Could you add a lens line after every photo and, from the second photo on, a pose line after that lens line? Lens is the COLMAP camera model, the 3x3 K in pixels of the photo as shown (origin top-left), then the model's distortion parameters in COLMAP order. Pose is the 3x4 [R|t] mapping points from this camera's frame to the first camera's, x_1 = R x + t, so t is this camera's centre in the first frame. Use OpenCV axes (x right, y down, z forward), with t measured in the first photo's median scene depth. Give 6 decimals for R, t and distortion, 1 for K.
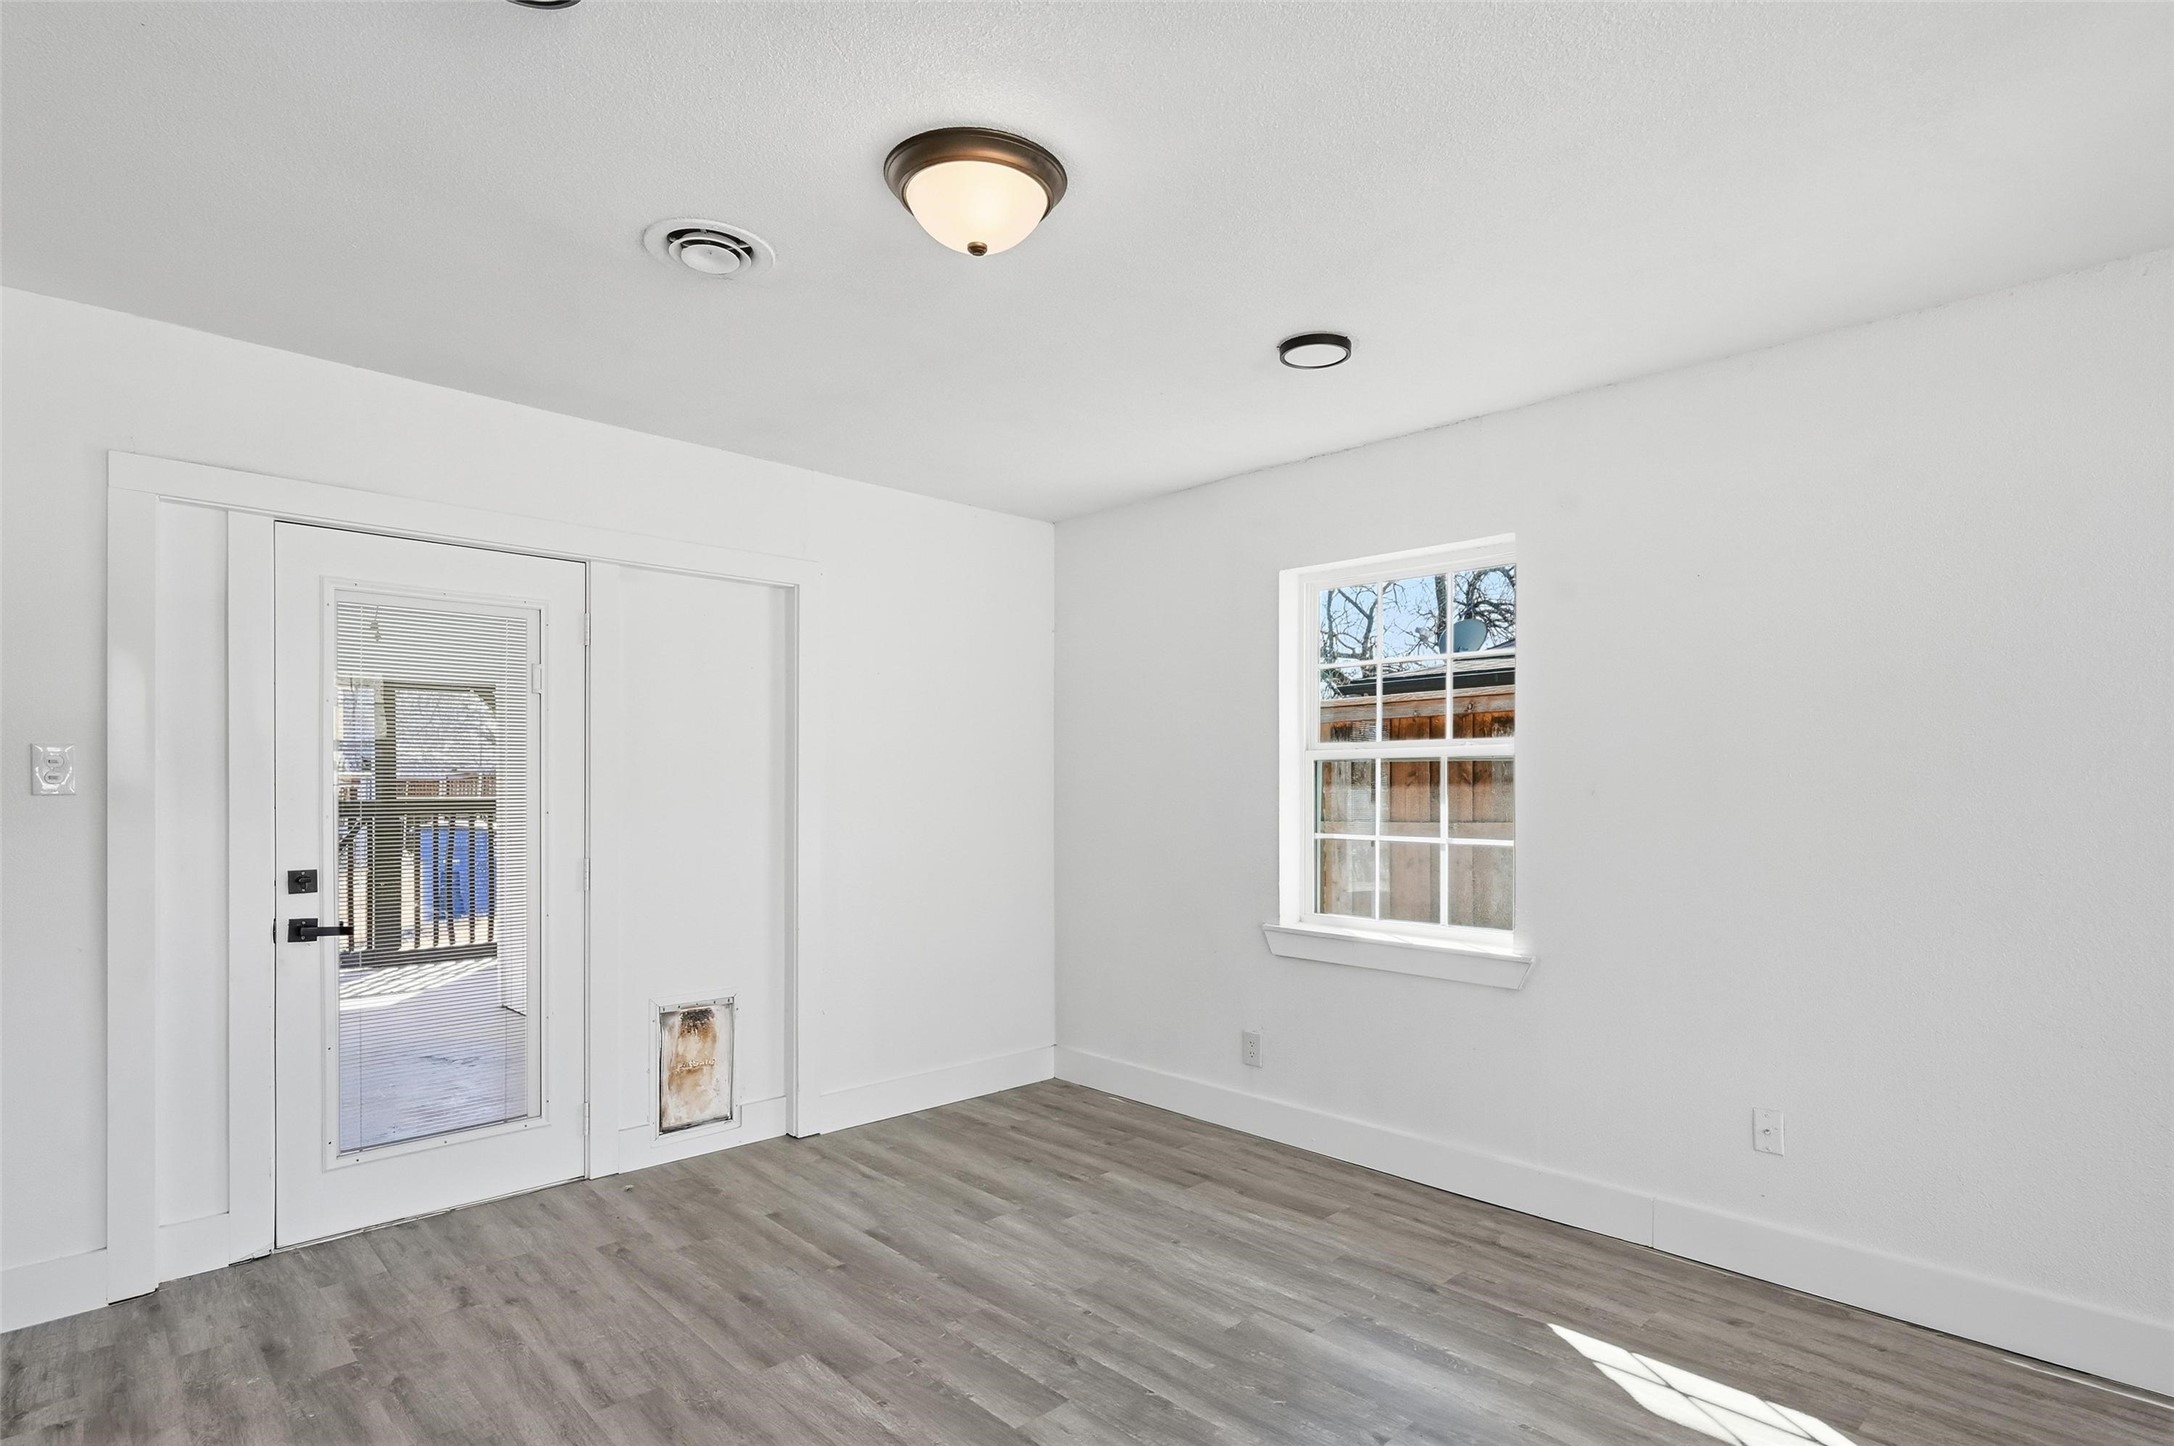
lens RADIAL K [[1109.4, 0, 1080.4], [0, 1109.4, 789.9], [0, 0, 1]] dist [-0.003603, 0.000417]
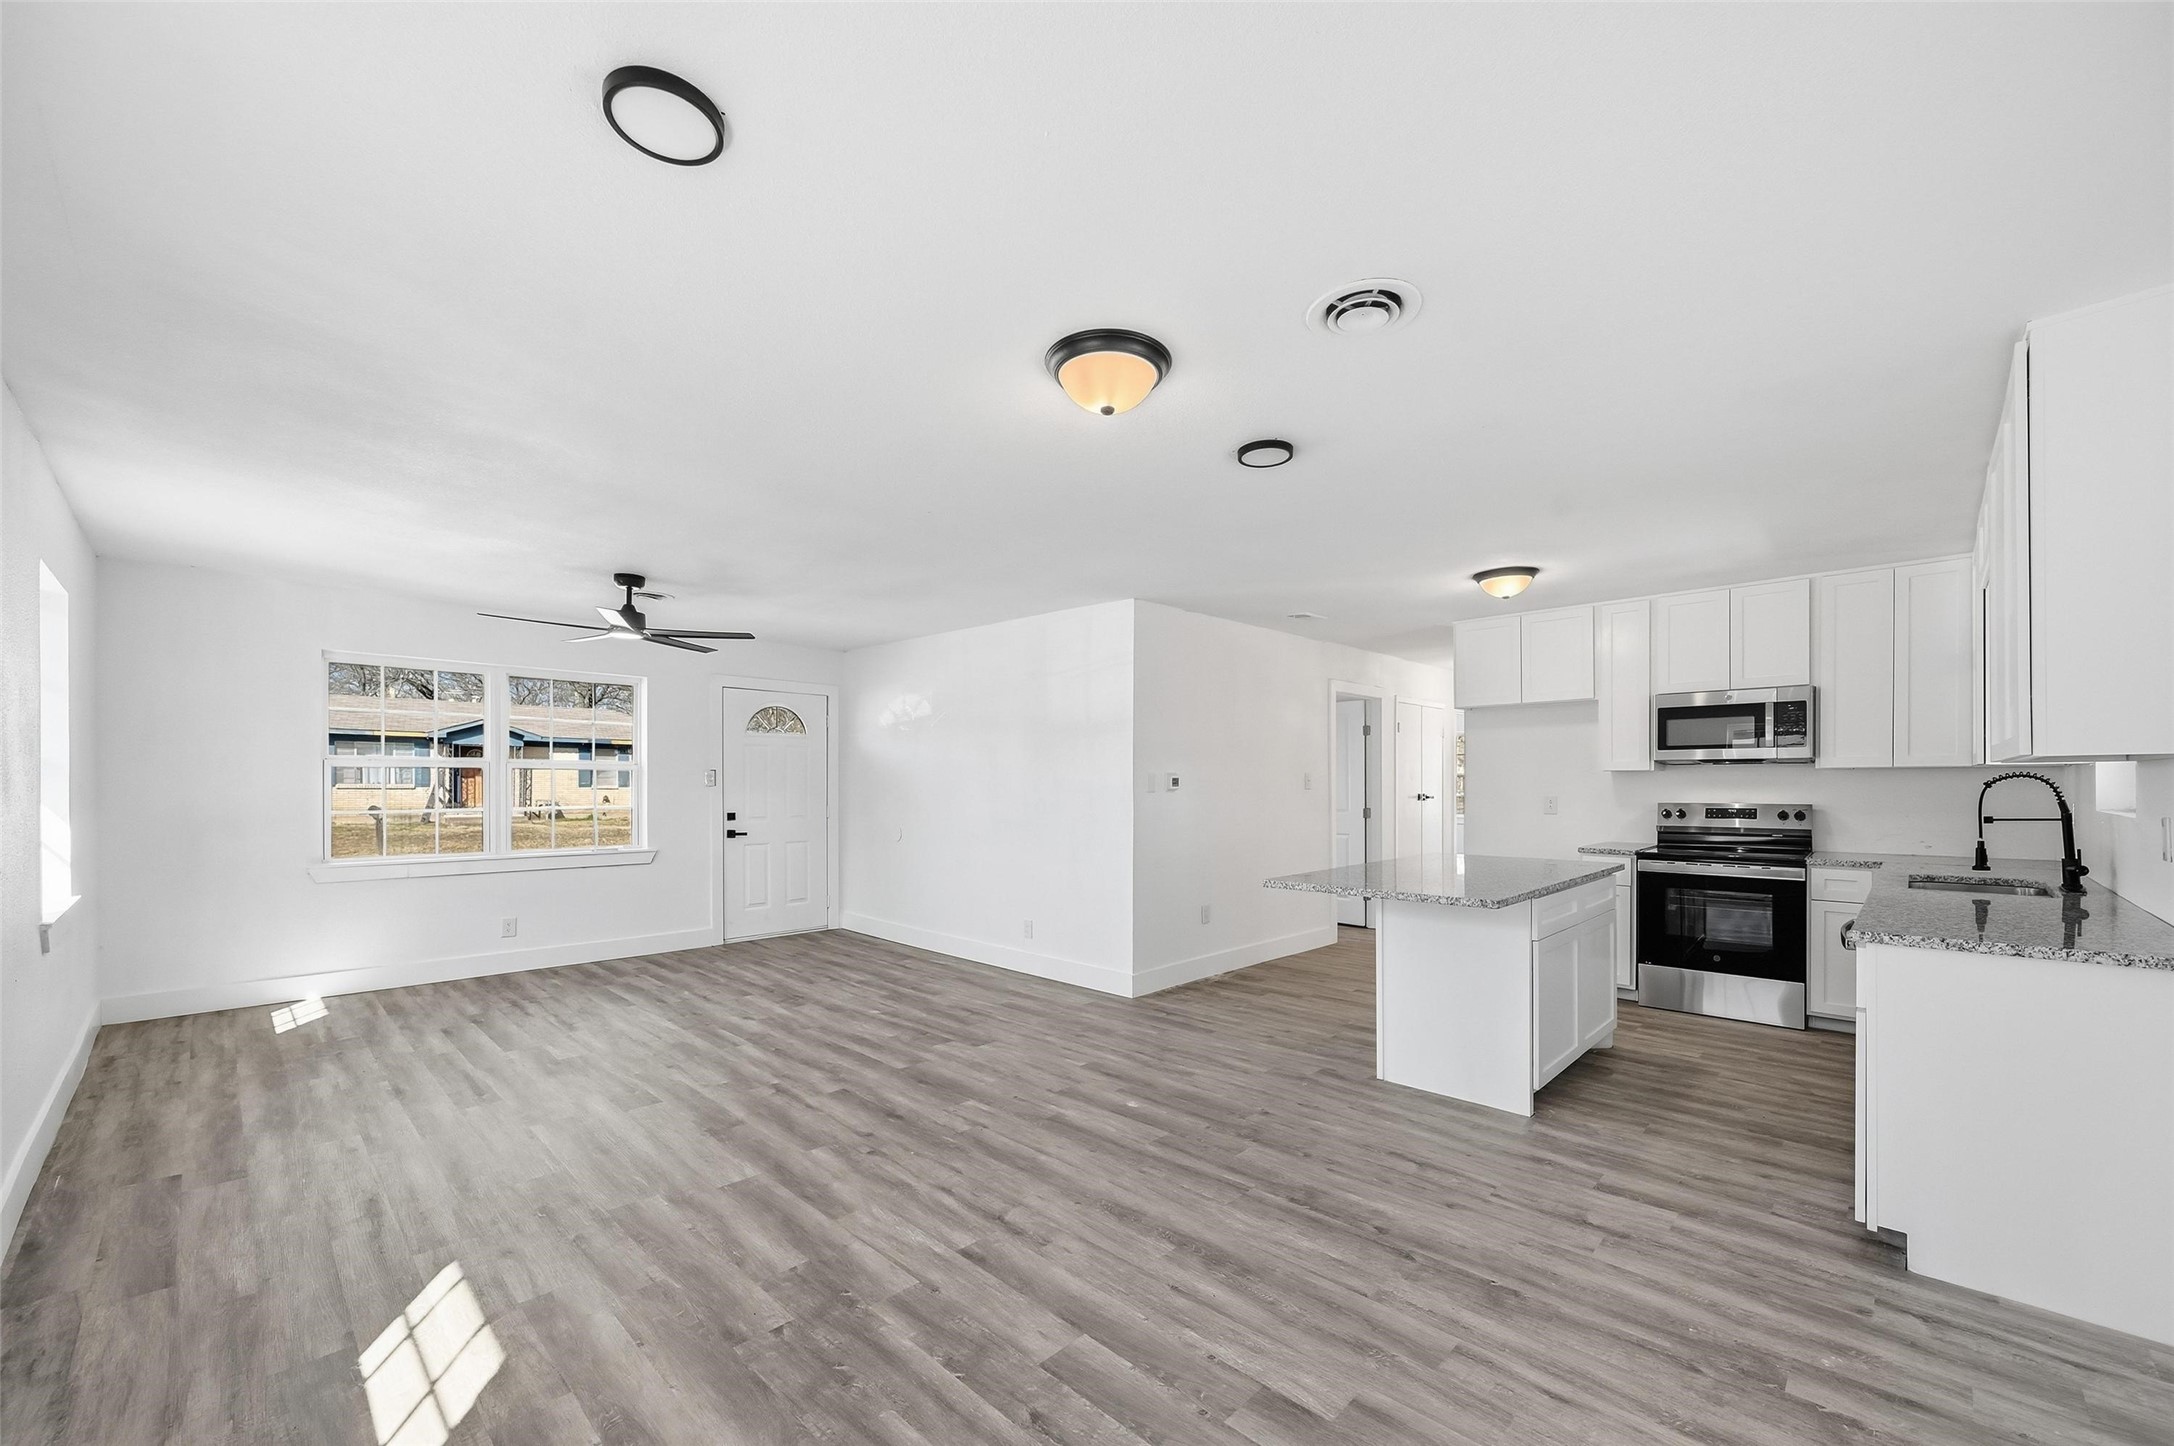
lens RADIAL K [[863.0, 0, 1083.5], [0, 863.0, 771.1], [0, 0, 1]] dist [-0.002250, 0.000618]
pose [[-0.999238, -0.004669, -0.038749, -0.011820], [-0.004333, 0.999952, -0.008755, -0.006744], [0.038788, -0.008580, -0.999211, 1.163002]]
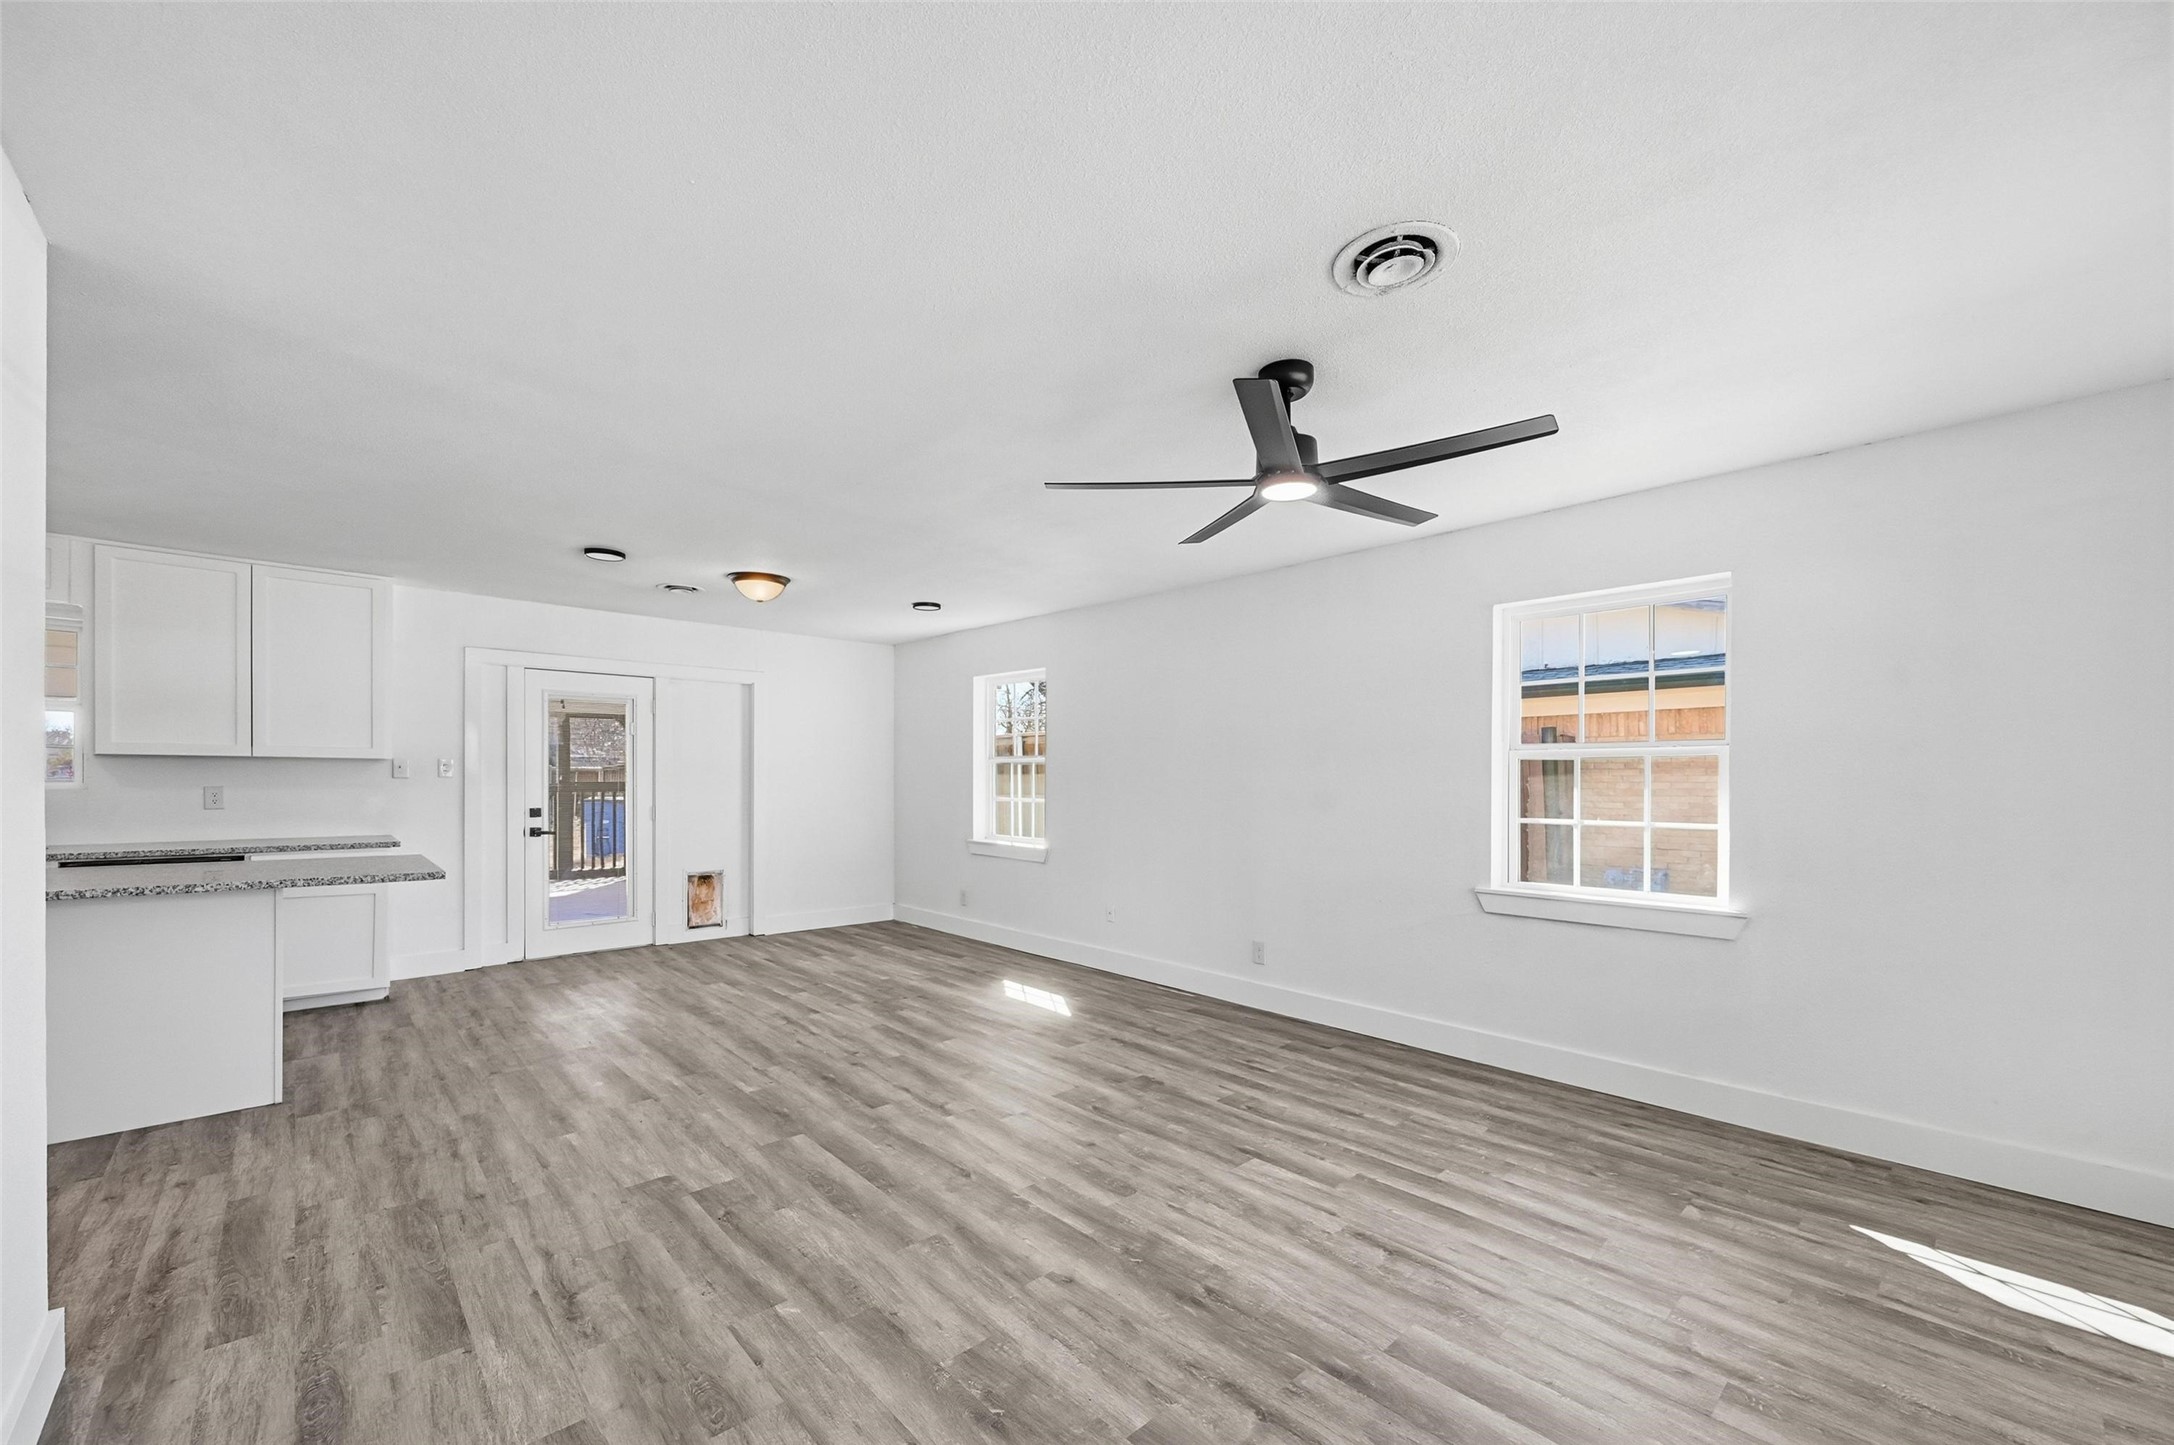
lens RADIAL K [[863.0, 0, 1083.3], [0, 863.0, 785.8], [0, 0, 1]] dist [-0.002250, 0.000618]
pose [[0.999899, 0.003758, -0.013728, 0.461797], [-0.003657, 0.999966, 0.007334, 0.002678], [0.013755, -0.007283, 0.999879, -0.765257]]
